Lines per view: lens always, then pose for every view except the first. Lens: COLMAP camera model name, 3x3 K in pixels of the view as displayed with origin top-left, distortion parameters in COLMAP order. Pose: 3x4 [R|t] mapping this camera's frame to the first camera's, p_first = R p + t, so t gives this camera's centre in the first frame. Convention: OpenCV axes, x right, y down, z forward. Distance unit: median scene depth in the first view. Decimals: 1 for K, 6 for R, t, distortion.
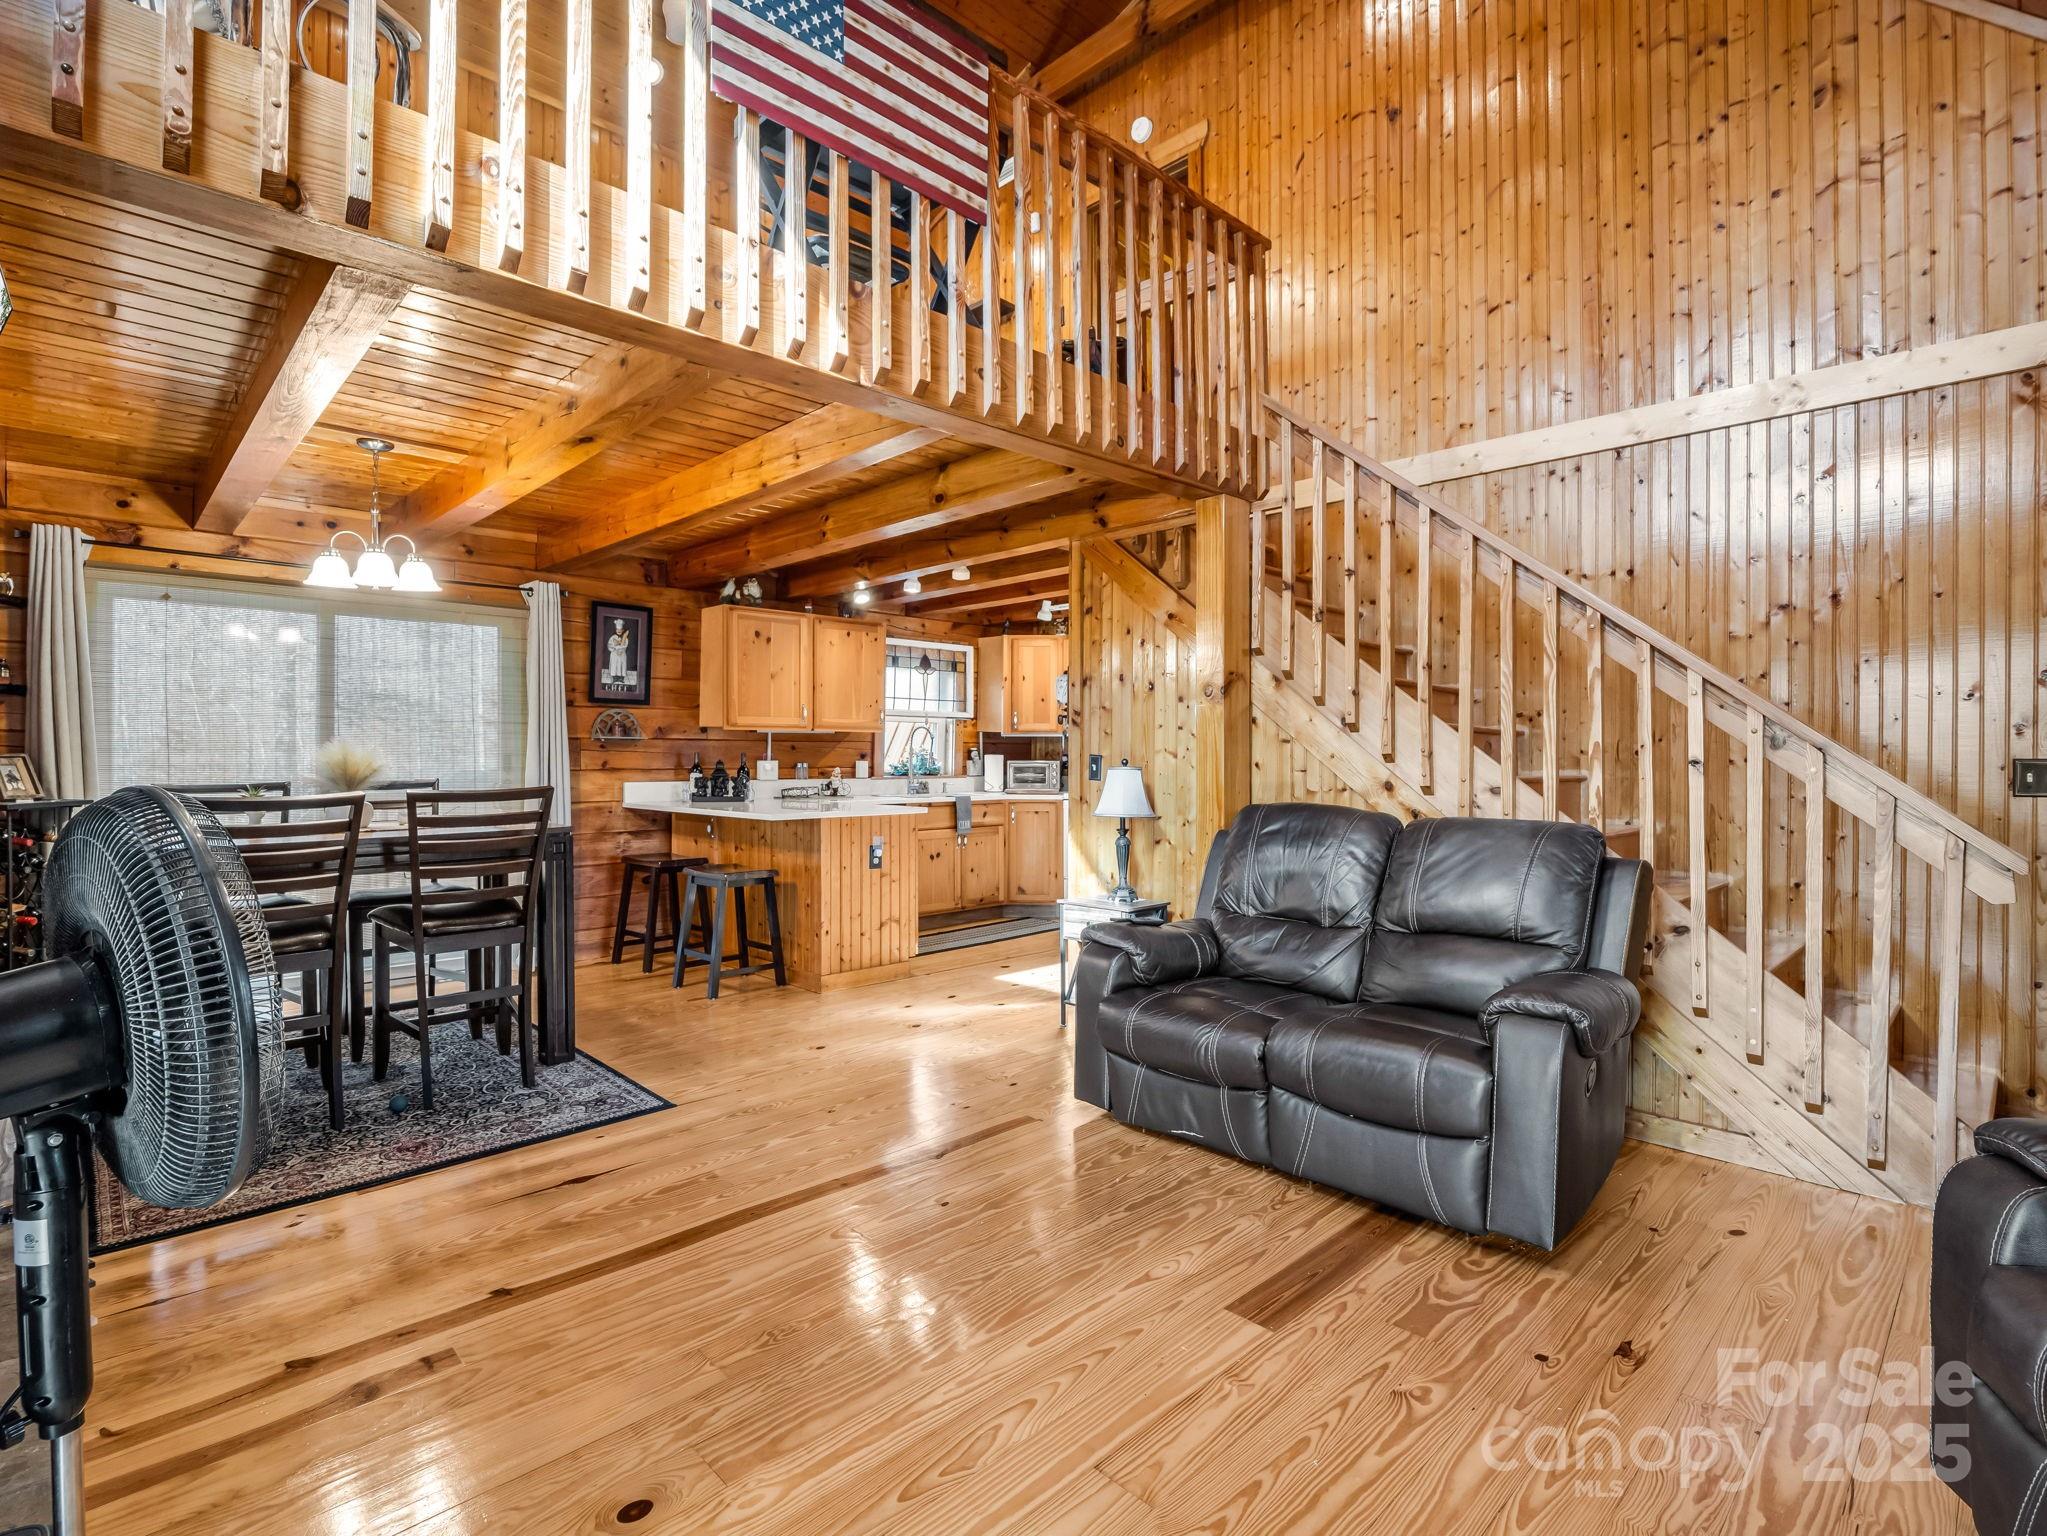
lens RADIAL K [[1031.7, 0, 1019.3], [0, 1031.7, 755.3], [0, 0, 1]] dist [0.018559, -0.018364]
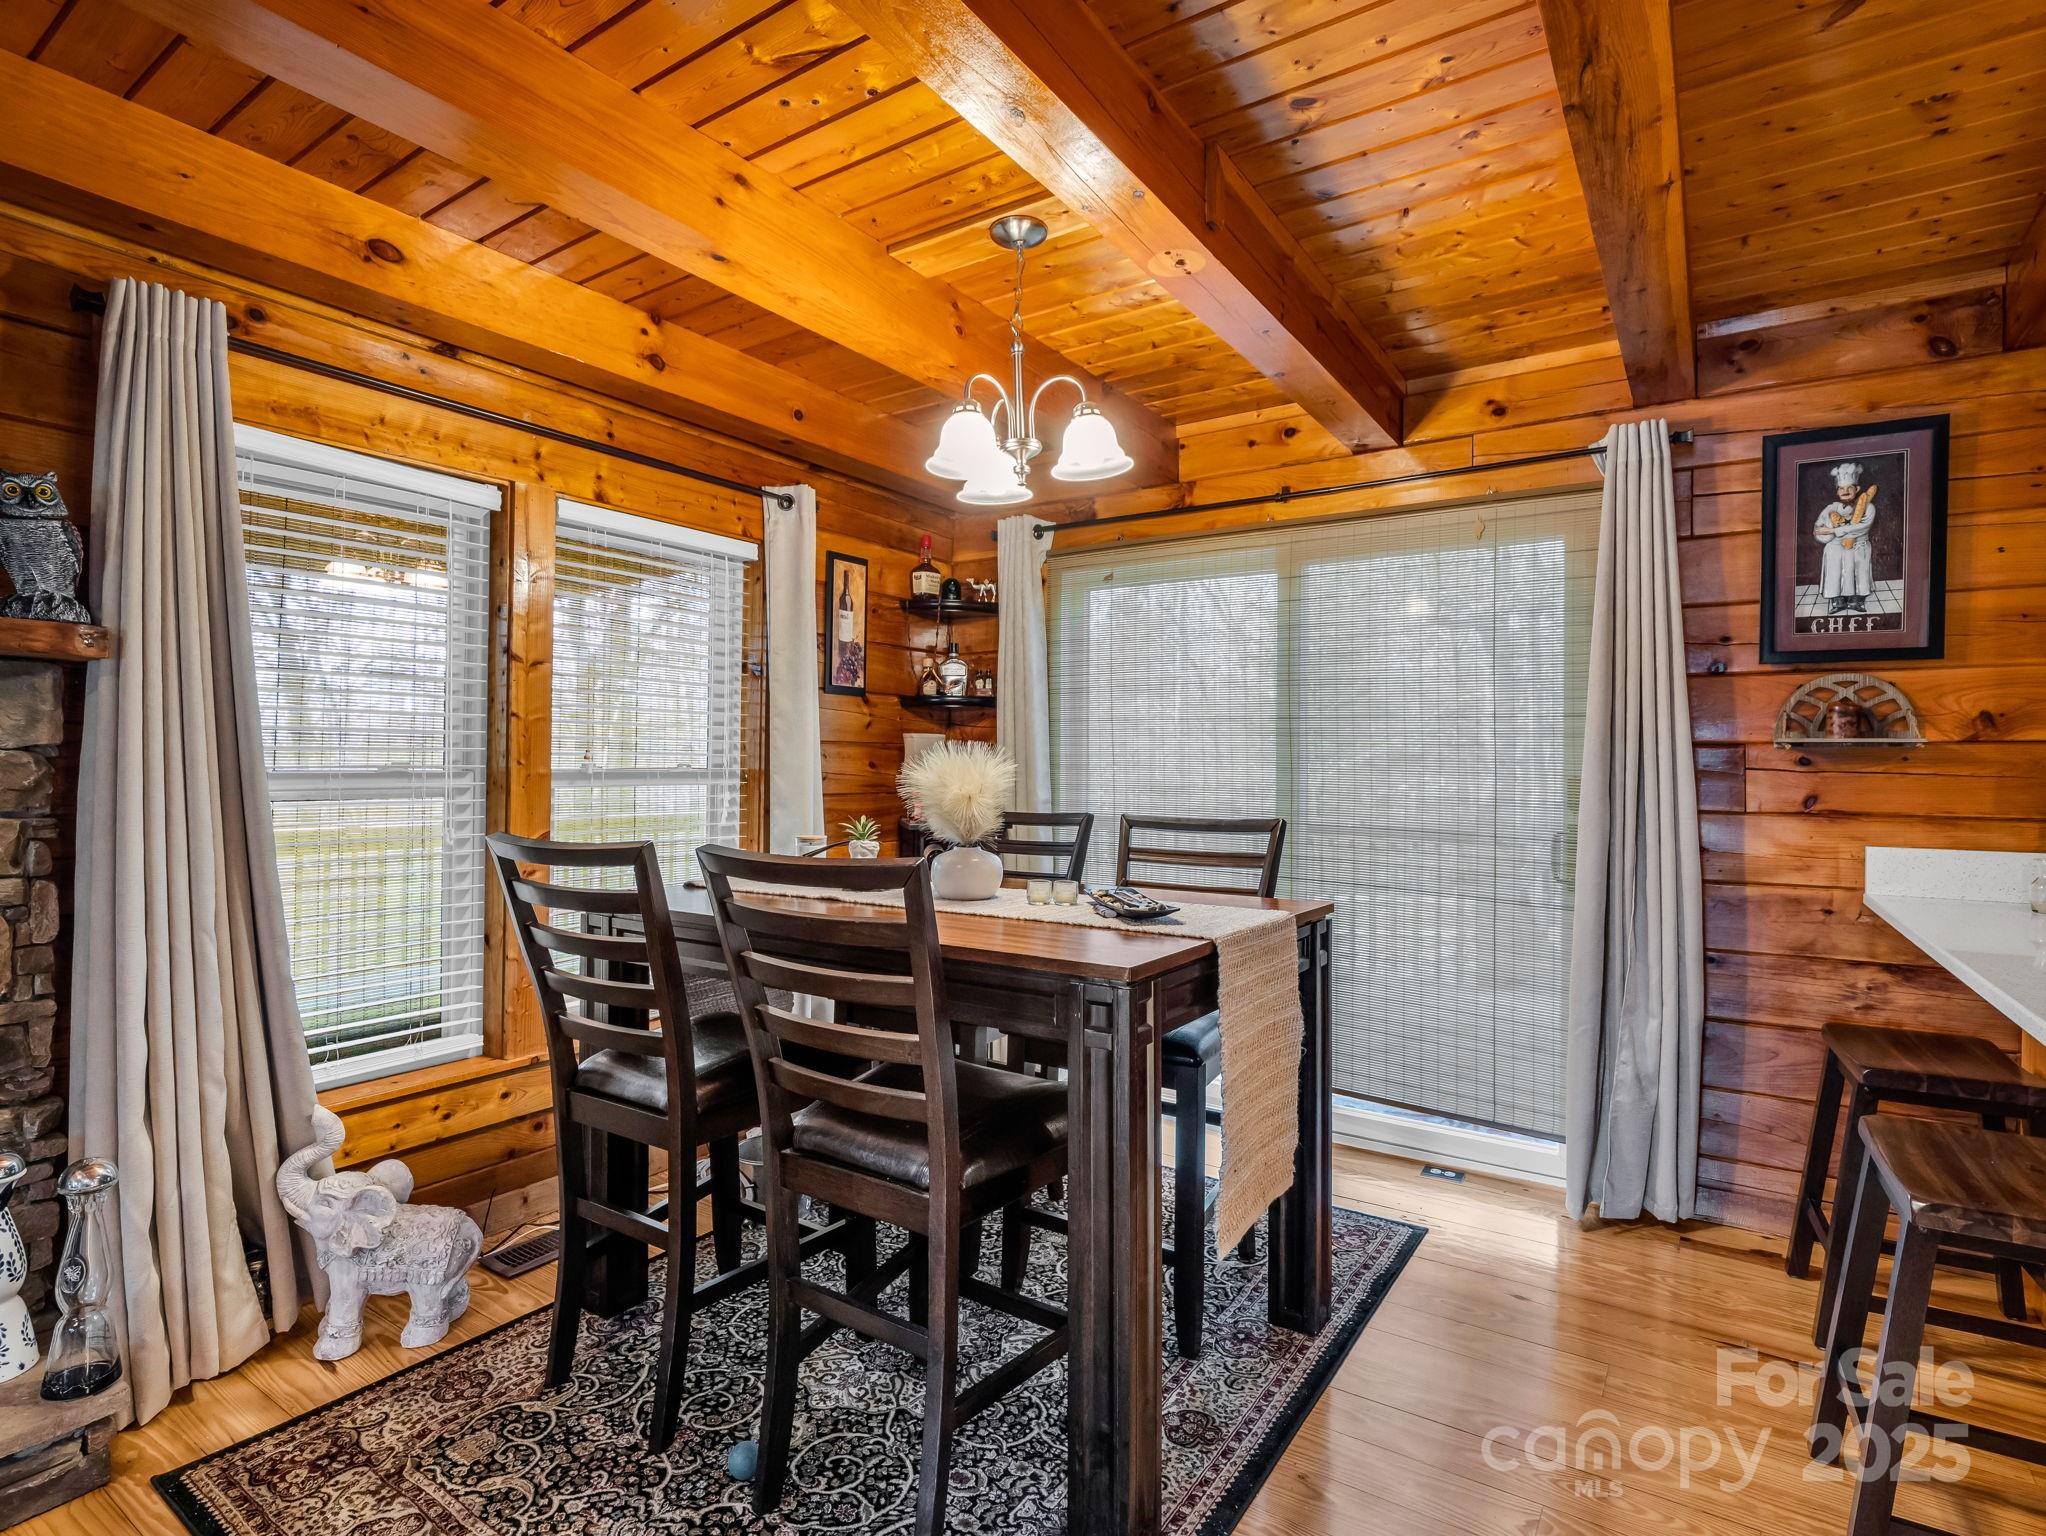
lens RADIAL K [[1031.2, 0, 1018.8], [0, 1031.2, 755.3], [0, 0, 1]] dist [0.018559, -0.018364]
pose [[0.201402, -0.011342, -0.979443, -0.037577], [-0.006471, 0.999896, -0.012909, -0.003019], [0.979487, 0.008938, 0.201307, 0.581968]]
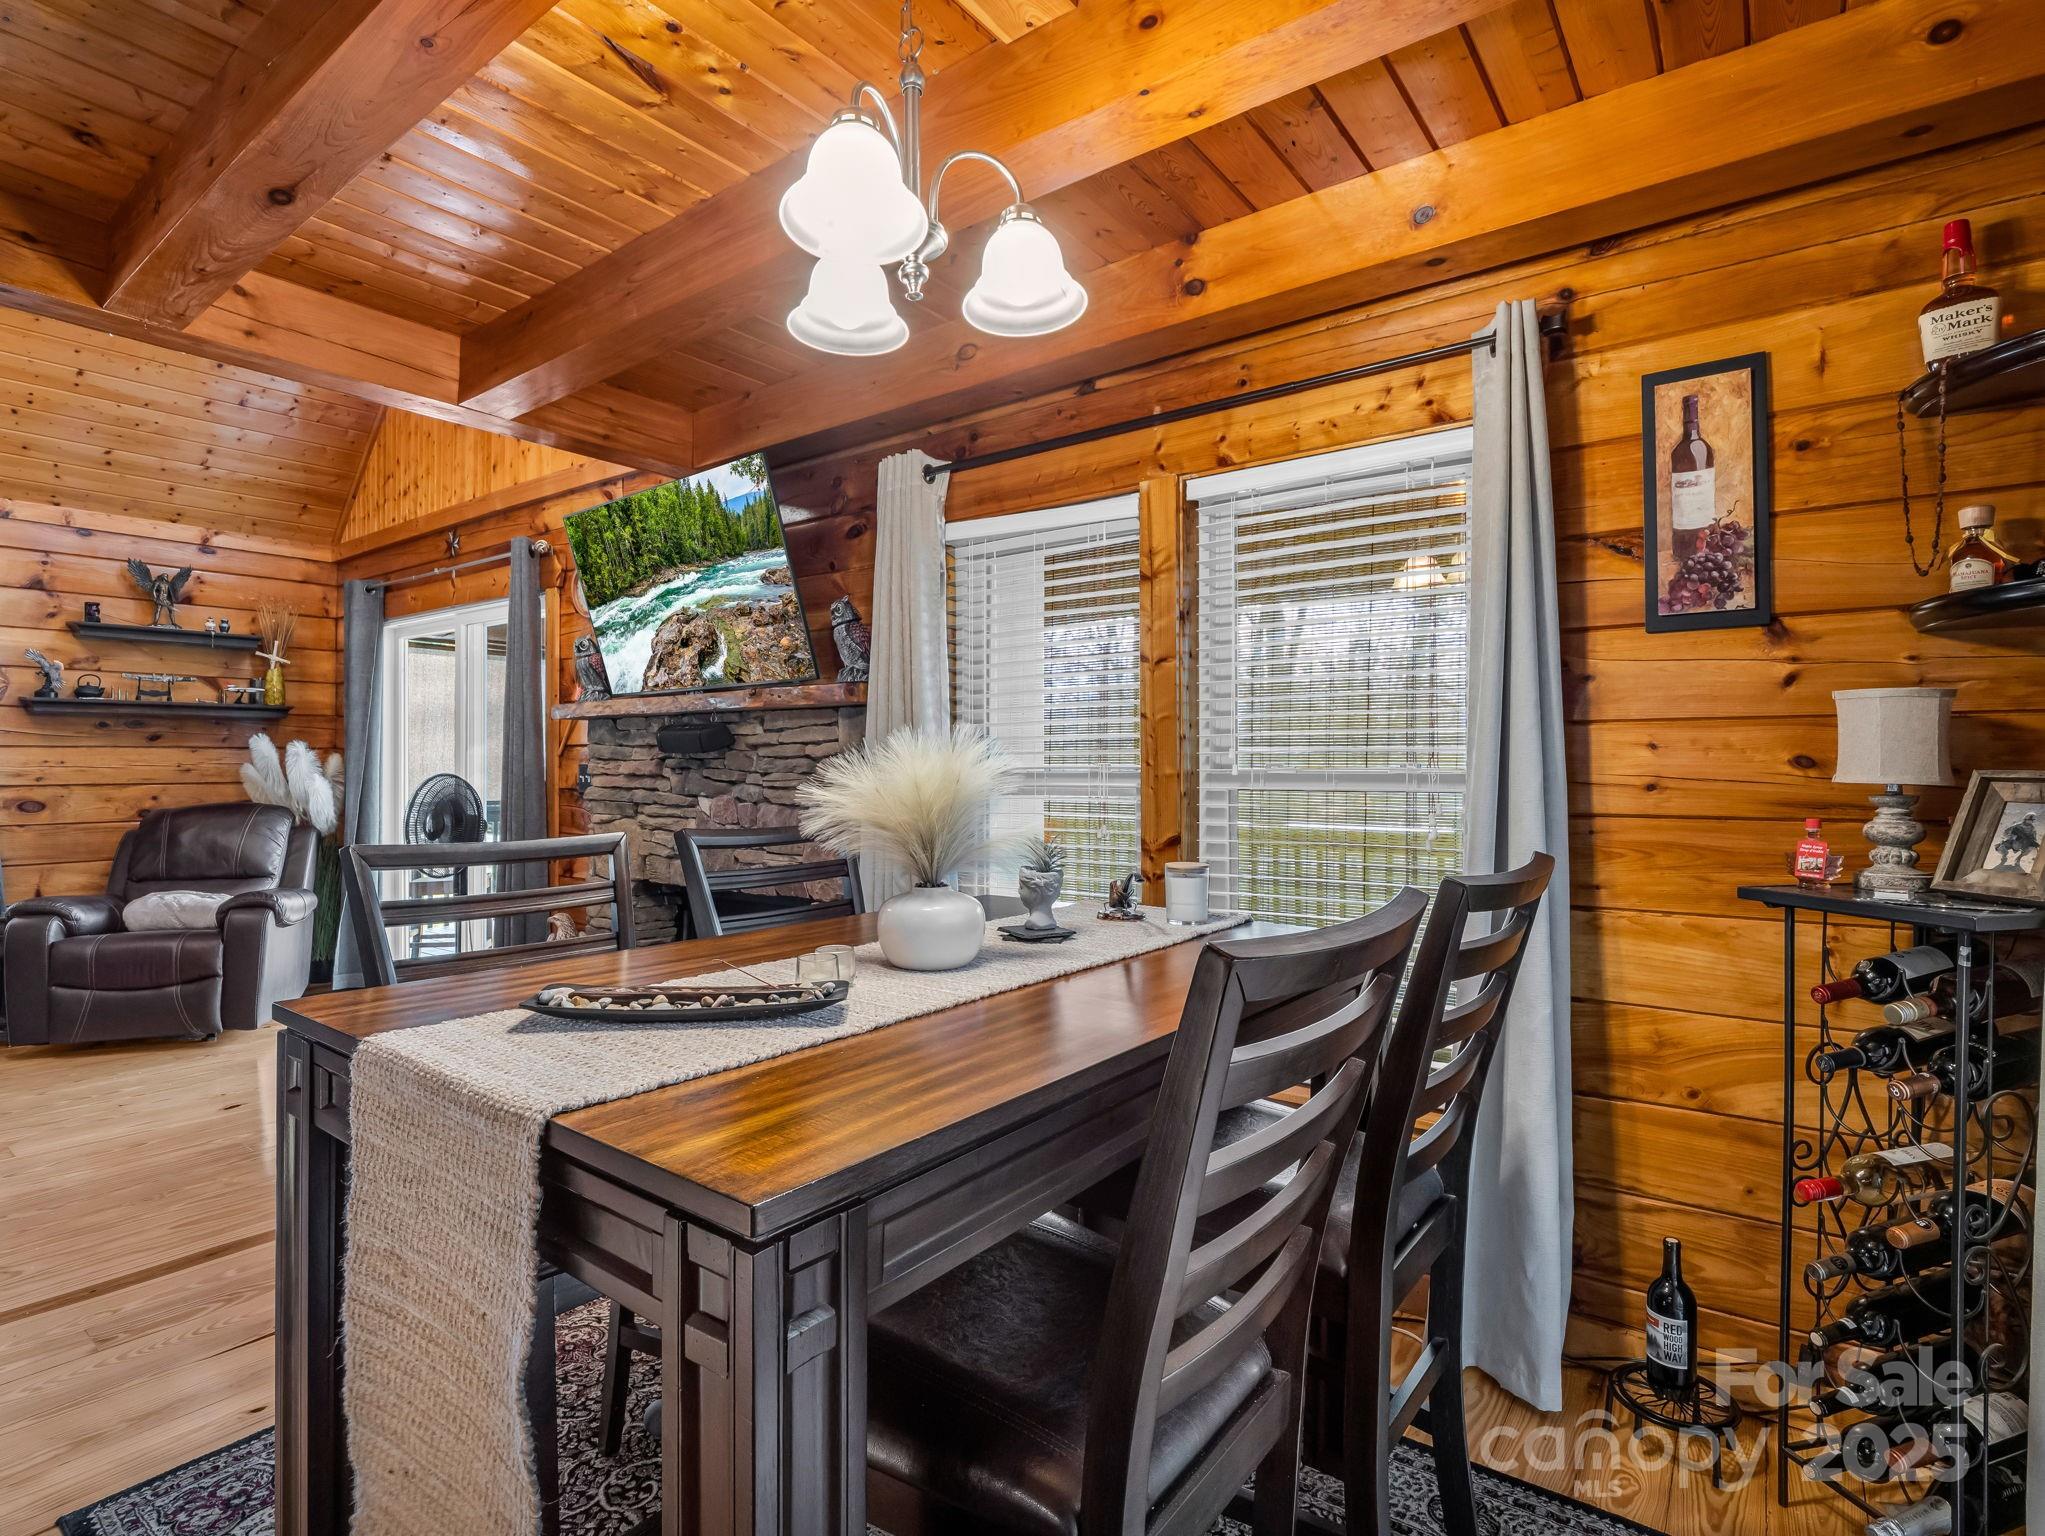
lens RADIAL K [[1017.6, 0, 1031.9], [0, 1017.6, 784.6], [0, 0, 1]] dist [-0.023537, 0.000056]
pose [[-0.987663, -0.005268, -0.156508, -0.382305], [-0.007257, 0.999900, 0.012139, 0.000207], [0.156429, 0.013125, -0.987602, 0.868438]]
